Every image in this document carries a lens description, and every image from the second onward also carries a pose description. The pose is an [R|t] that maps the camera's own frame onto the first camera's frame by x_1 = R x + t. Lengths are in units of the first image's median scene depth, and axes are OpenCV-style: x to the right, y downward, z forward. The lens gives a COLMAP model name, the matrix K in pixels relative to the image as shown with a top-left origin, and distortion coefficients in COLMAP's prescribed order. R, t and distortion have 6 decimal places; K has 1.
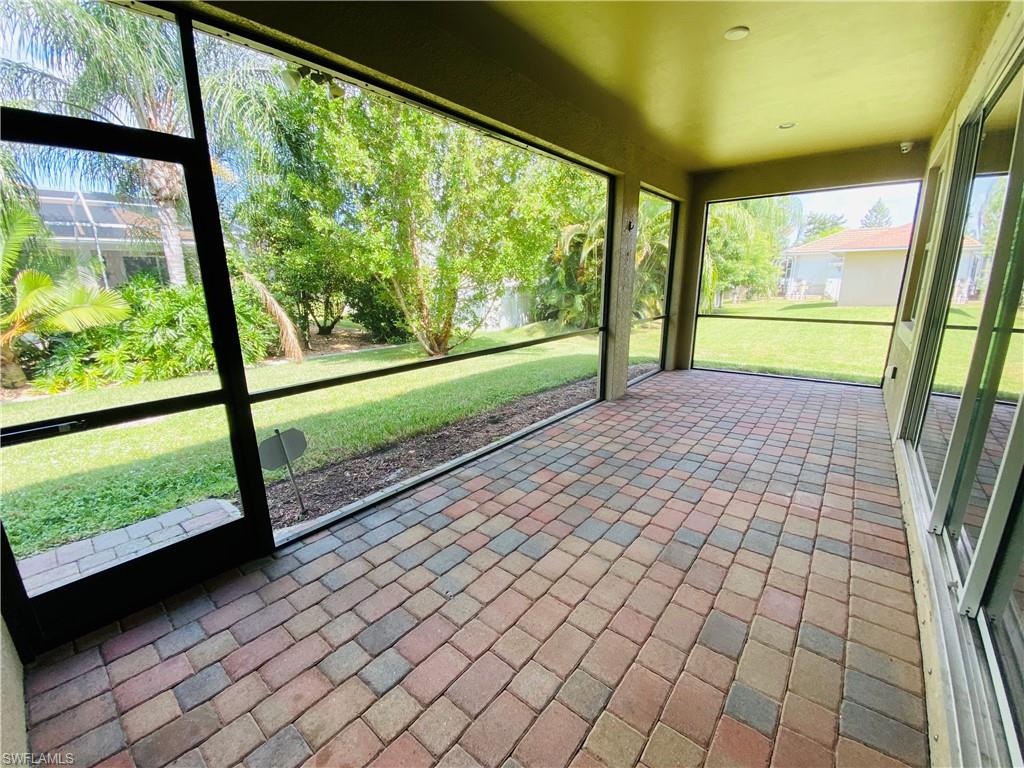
lens RADIAL K [[412.5, 0, 512.0], [0, 412.5, 378.8], [0, 0, 1]] dist [0.020256, -0.018244]
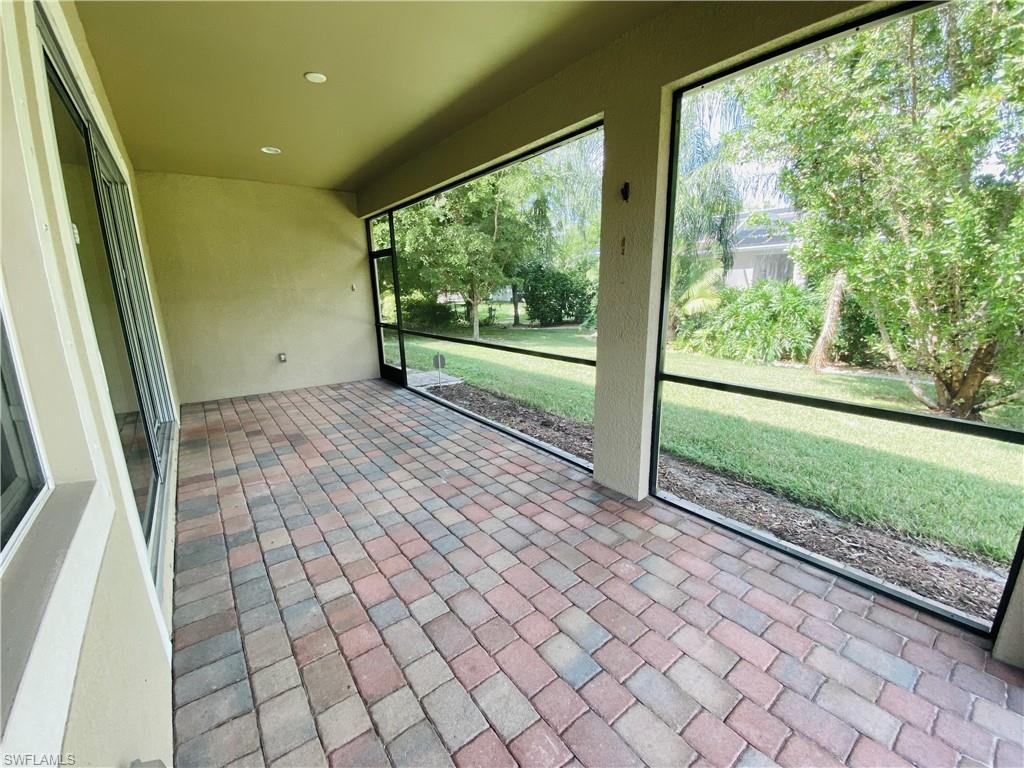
lens RADIAL K [[412.5, 0, 512.0], [0, 412.5, 378.8], [0, 0, 1]] dist [0.020256, -0.018244]
pose [[-0.218007, 0.225589, -0.949517, 1.402752], [-0.207665, 0.939915, 0.270987, -0.400753], [0.953597, 0.256259, -0.158061, 1.580886]]
